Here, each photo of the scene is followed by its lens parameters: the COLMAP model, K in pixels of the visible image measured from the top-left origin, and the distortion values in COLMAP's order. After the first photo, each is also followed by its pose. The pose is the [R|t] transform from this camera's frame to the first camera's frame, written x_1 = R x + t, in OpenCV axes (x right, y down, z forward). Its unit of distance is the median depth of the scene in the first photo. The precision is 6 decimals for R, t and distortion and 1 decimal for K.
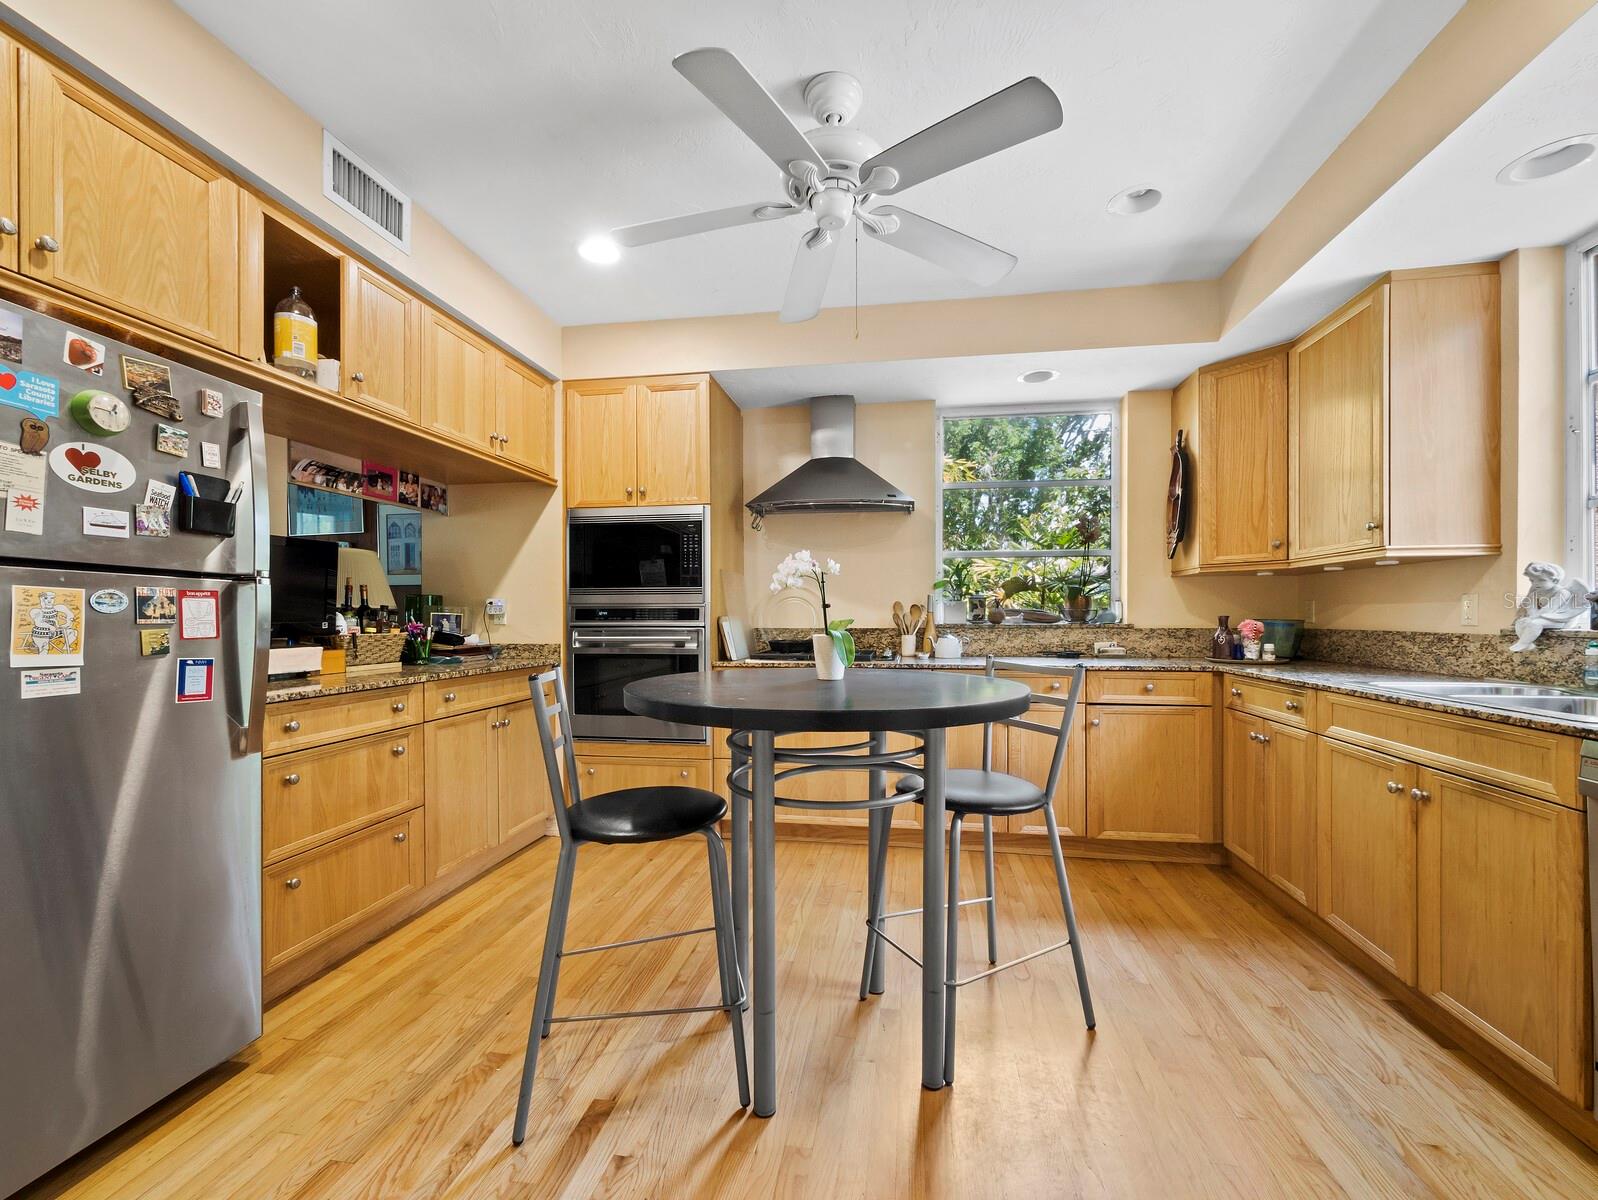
lens RADIAL K [[679.3, 0, 801.1], [0, 679.3, 608.9], [0, 0, 1]] dist [-0.002647, 0.001072]
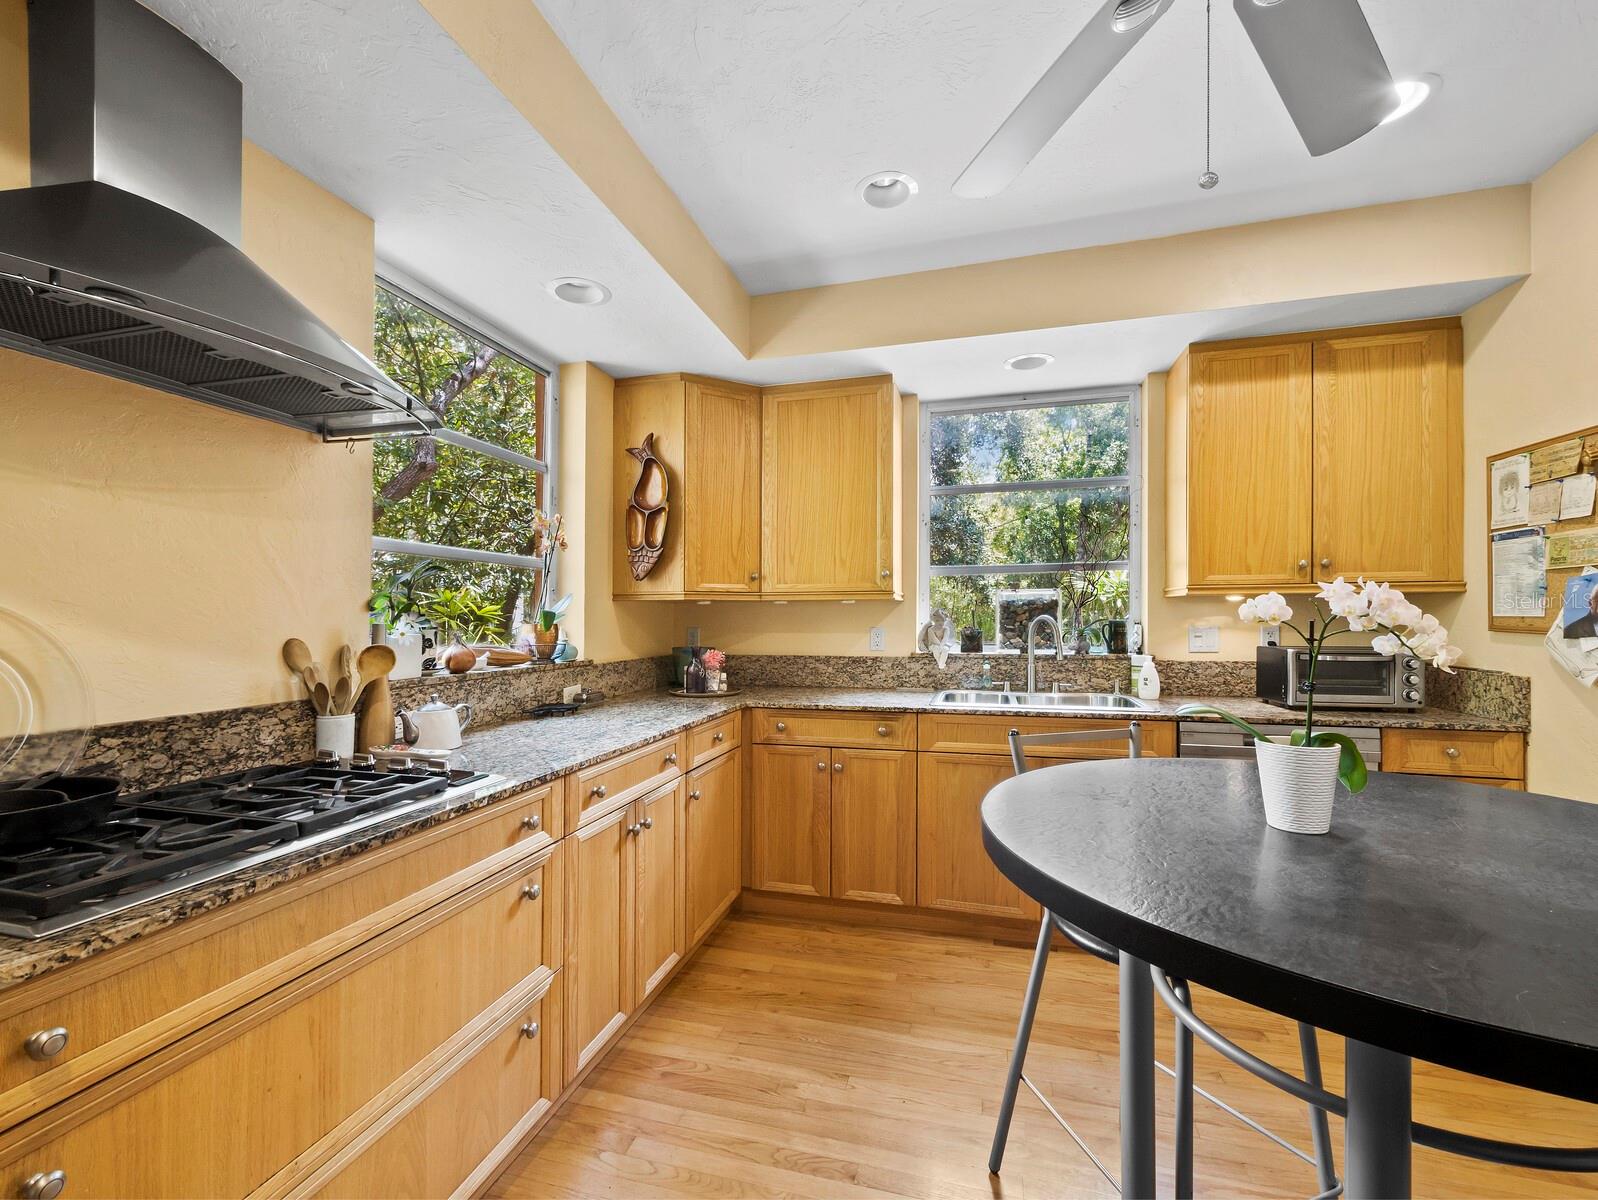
lens RADIAL K [[679.3, 0, 801.0], [0, 679.3, 610.7], [0, 0, 1]] dist [-0.002647, 0.001072]
pose [[0.098448, 0.011662, 0.995074, -0.359848], [-0.006134, 0.999919, -0.011112, -0.036136], [-0.995123, -0.005010, 0.098512, 0.923919]]
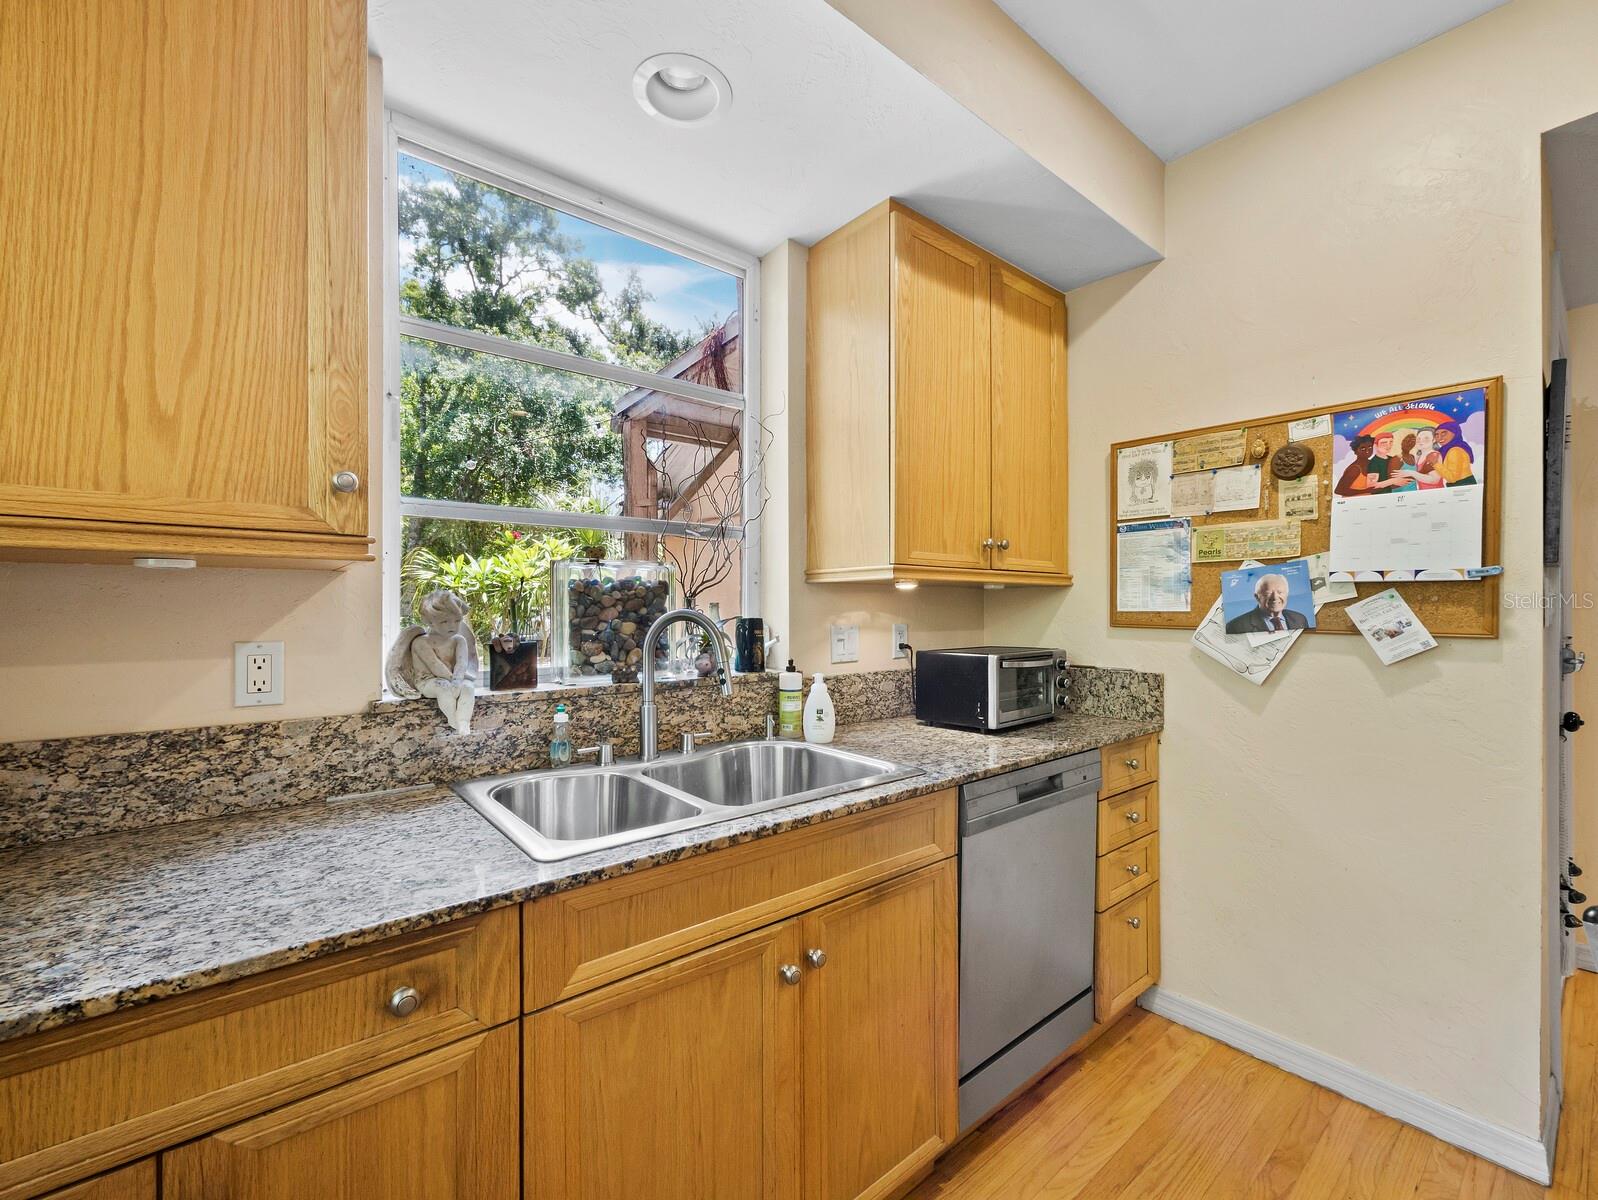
lens RADIAL K [[679.3, 0, 791.6], [0, 679.3, 615.4], [0, 0, 1]] dist [-0.002647, 0.001072]
pose [[-0.754123, 0.002486, 0.656729, 0.334253], [-0.000232, 0.999992, -0.004052, -0.035517], [-0.656734, -0.003208, -0.754116, 1.014119]]
